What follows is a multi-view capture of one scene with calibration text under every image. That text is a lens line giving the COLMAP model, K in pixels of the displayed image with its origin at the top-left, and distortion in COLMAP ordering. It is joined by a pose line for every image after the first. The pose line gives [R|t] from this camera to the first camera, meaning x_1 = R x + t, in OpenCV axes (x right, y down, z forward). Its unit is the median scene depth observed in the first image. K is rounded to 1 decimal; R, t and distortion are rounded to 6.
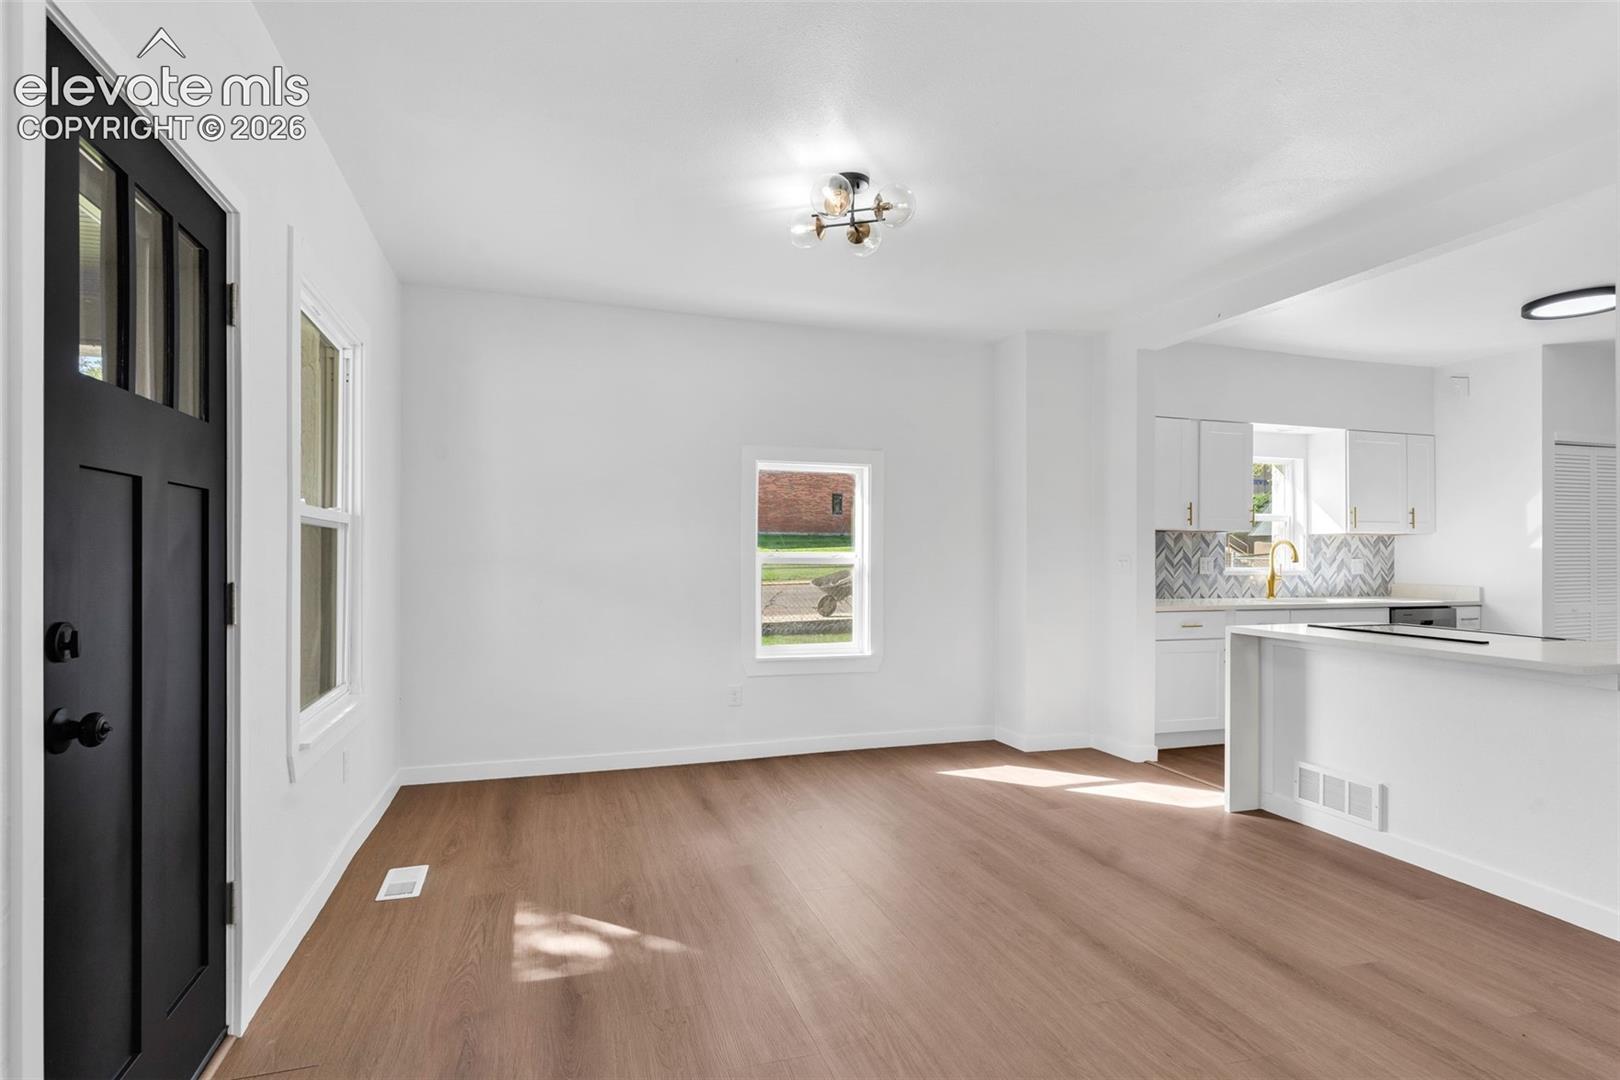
lens RADIAL K [[811.1, 0, 800.6], [0, 811.1, 546.0], [0, 0, 1]] dist [0.002110, -0.000024]
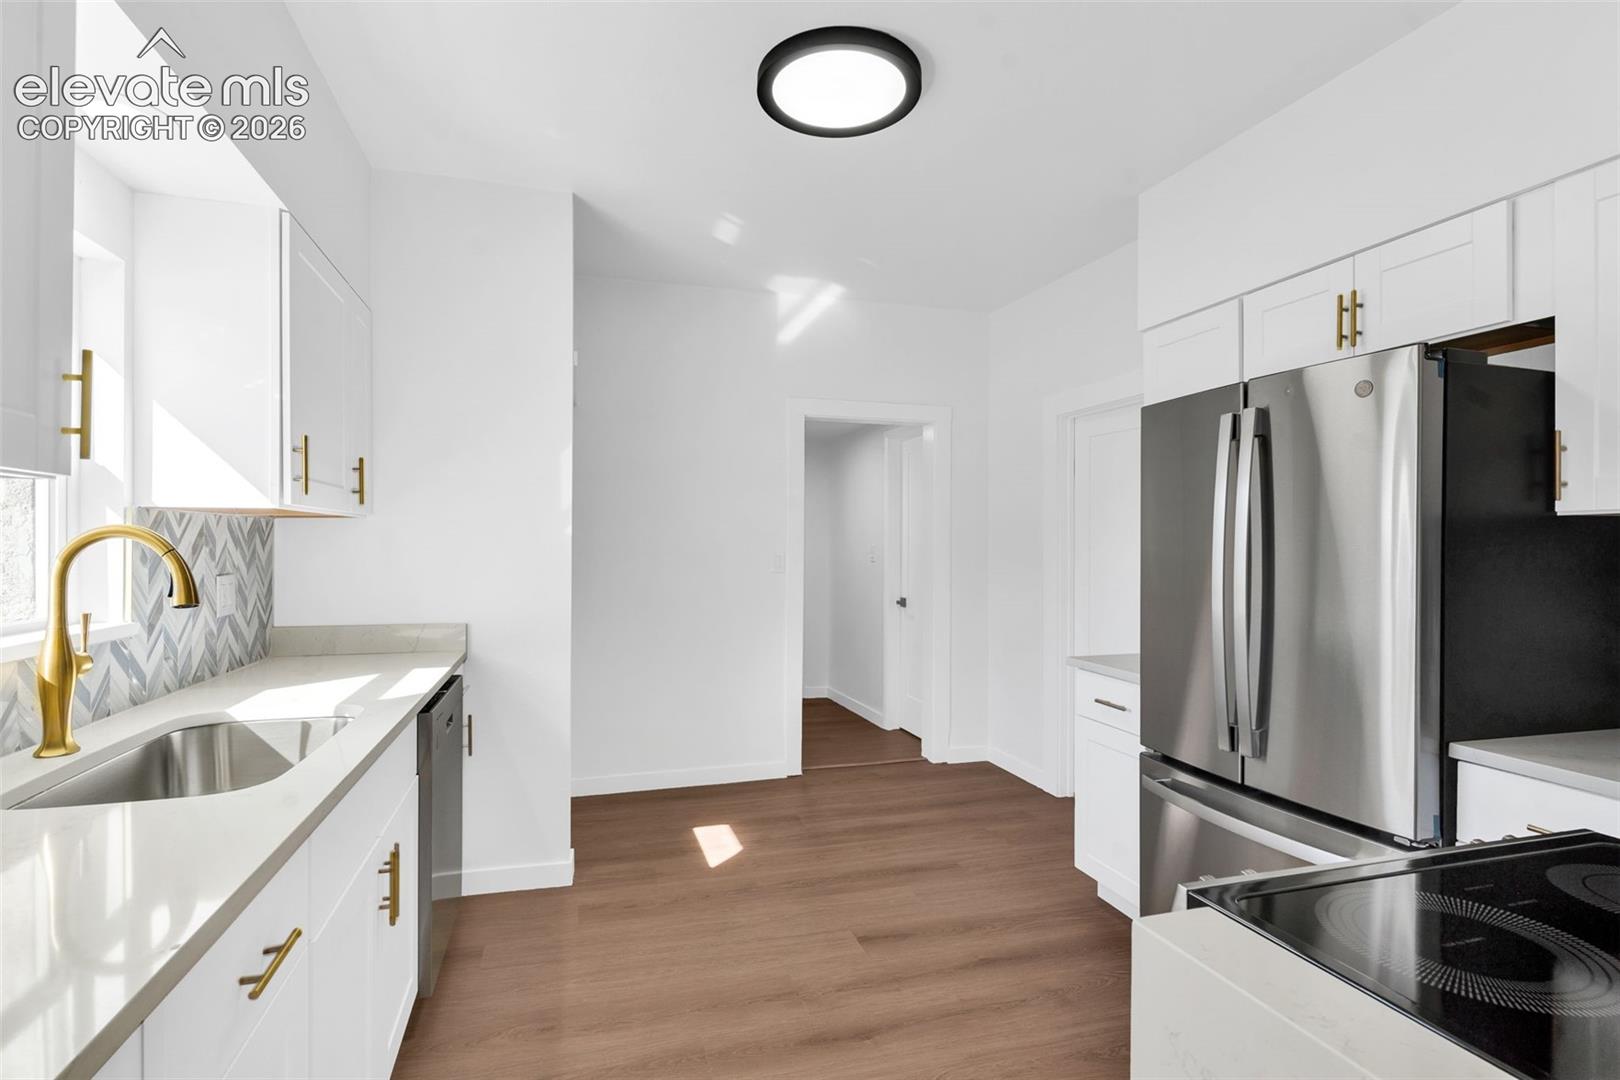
lens RADIAL K [[786.3, 0, 816.8], [0, 786.3, 544.5], [0, 0, 1]] dist [-0.000287, 0.000073]
pose [[0.014720, -0.005407, 0.999877, 0.344830], [-0.014283, 0.999882, 0.005617, -0.005451], [-0.999790, -0.014364, 0.014641, 0.776386]]
